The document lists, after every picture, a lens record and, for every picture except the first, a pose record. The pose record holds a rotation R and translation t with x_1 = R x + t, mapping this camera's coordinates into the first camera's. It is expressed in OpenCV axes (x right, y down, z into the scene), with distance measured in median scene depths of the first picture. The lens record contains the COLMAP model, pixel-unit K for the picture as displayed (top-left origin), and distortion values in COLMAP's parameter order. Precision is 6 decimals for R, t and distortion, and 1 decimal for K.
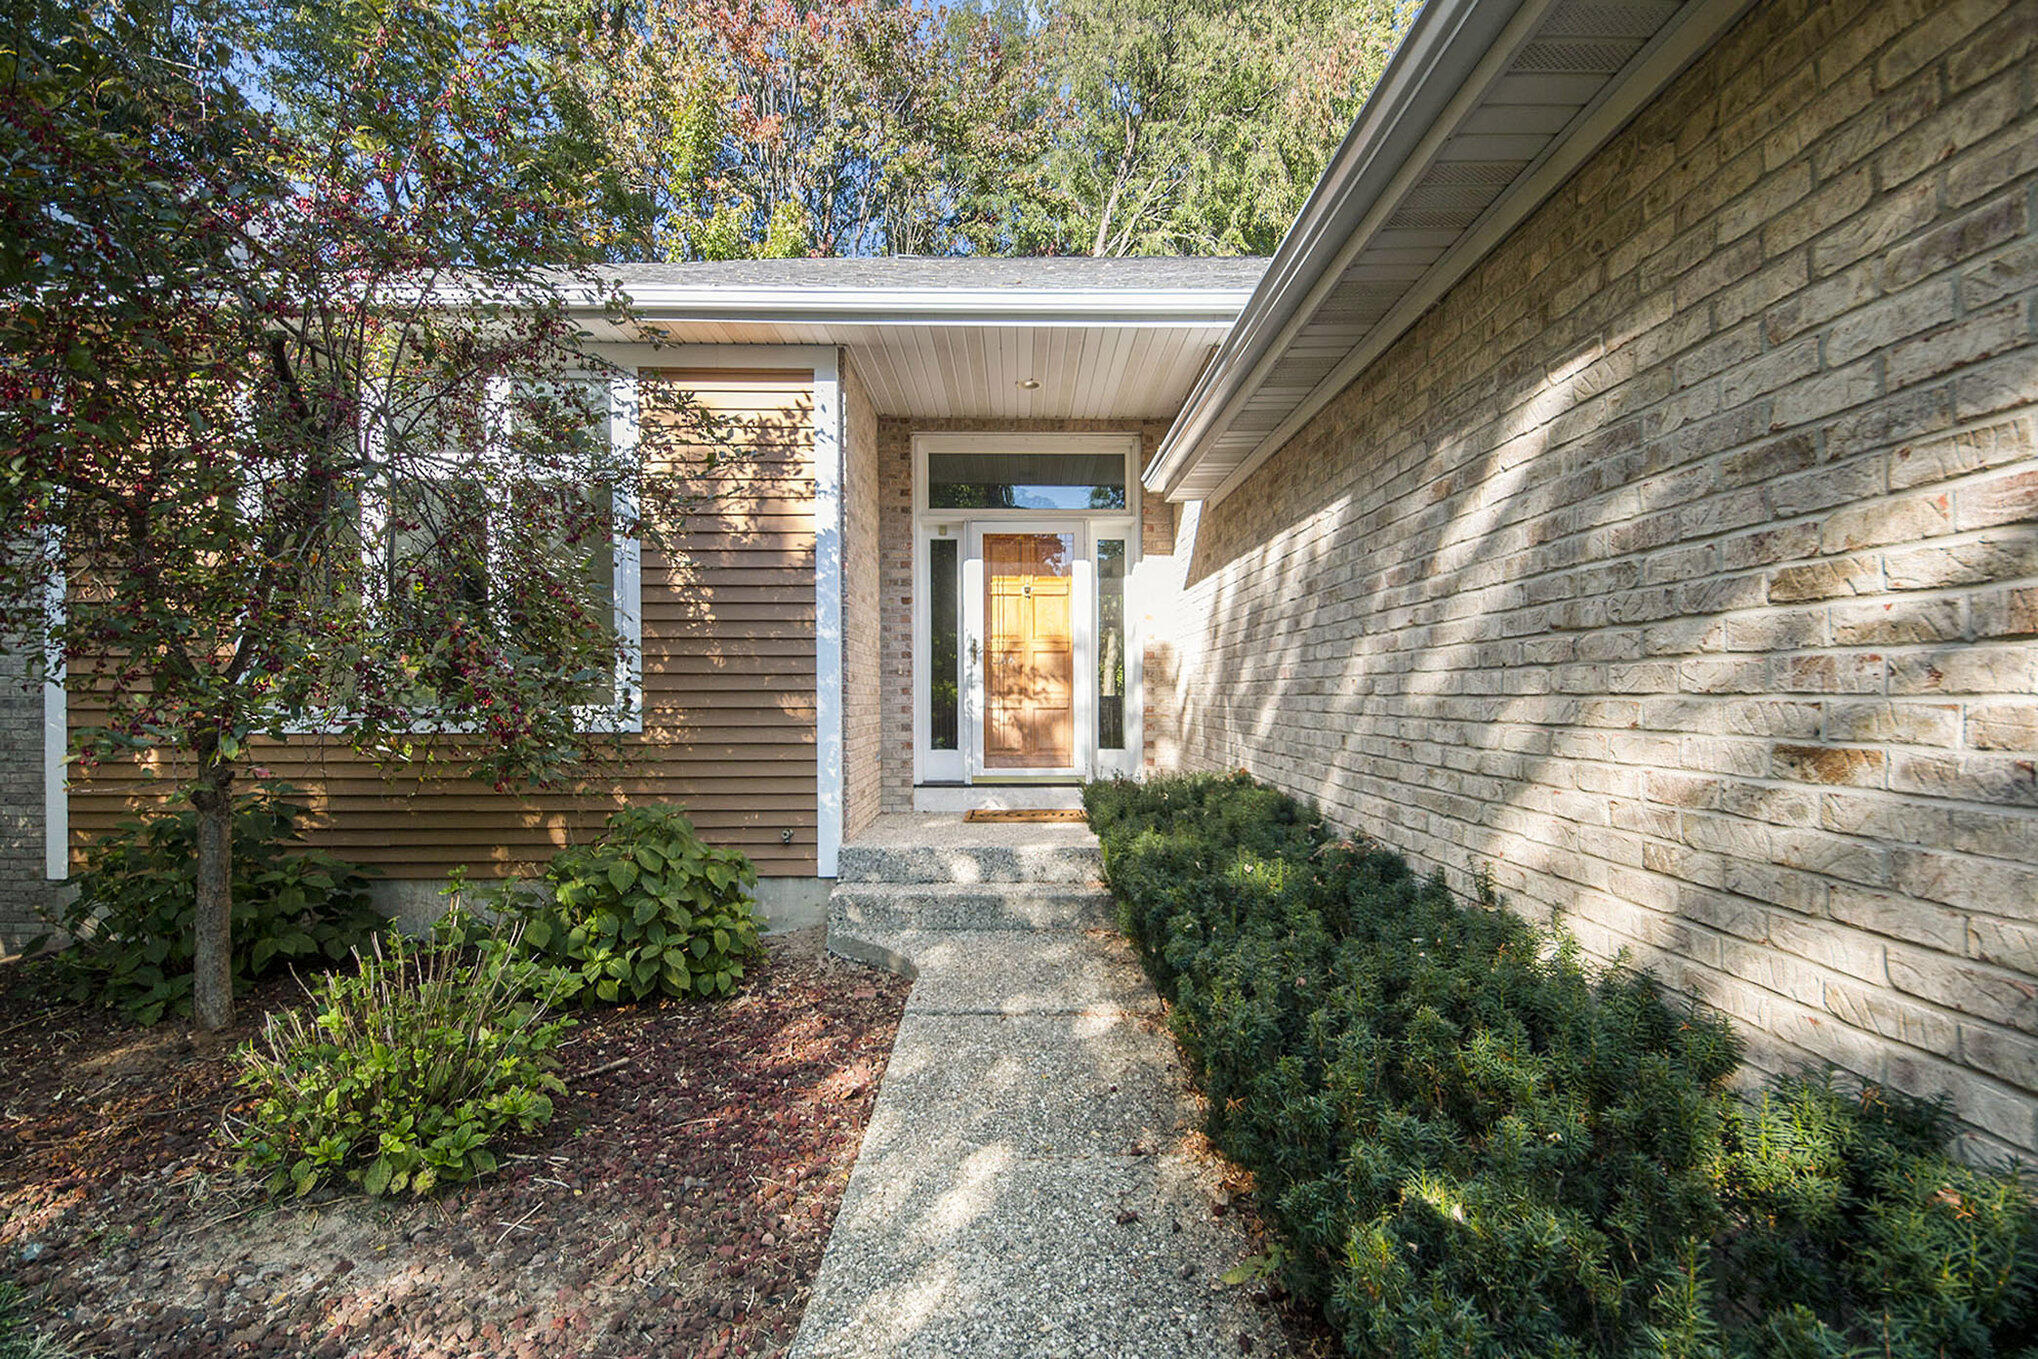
lens RADIAL K [[845.8, 0, 1012.3], [0, 845.8, 692.3], [0, 0, 1]] dist [0.001232, 0.000013]
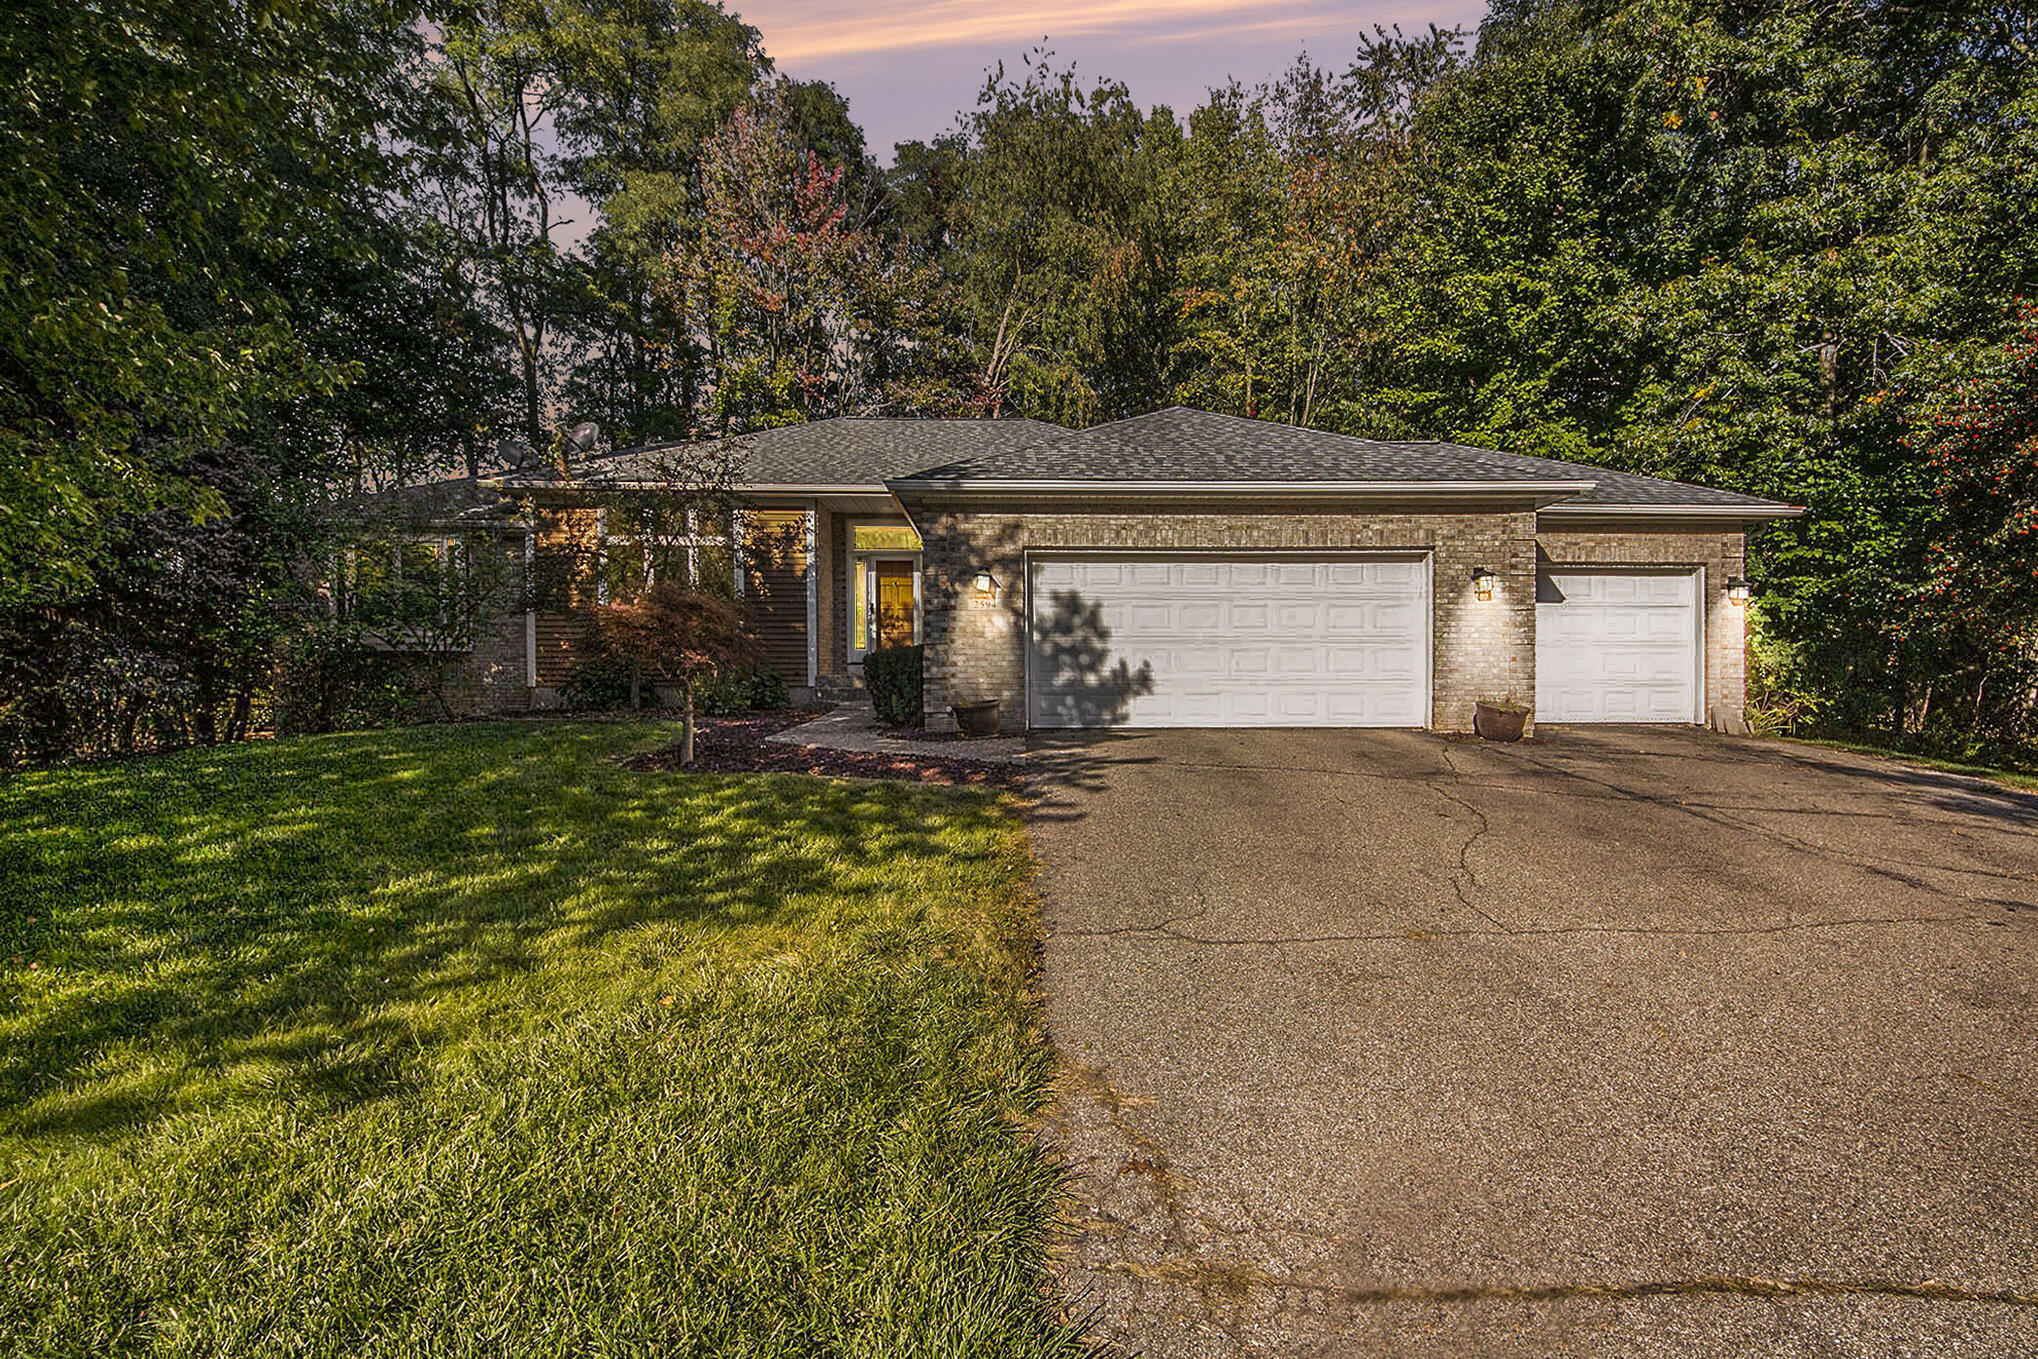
lens RADIAL K [[845.8, 0, 1029.2], [0, 845.8, 675.1], [0, 0, 1]] dist [0.001232, 0.000013]
pose [[0.999490, -0.004617, 0.031602, 0.400572], [0.004728, 0.999983, -0.003437, 0.182077], [-0.031585, 0.003585, 0.999495, -1.767225]]
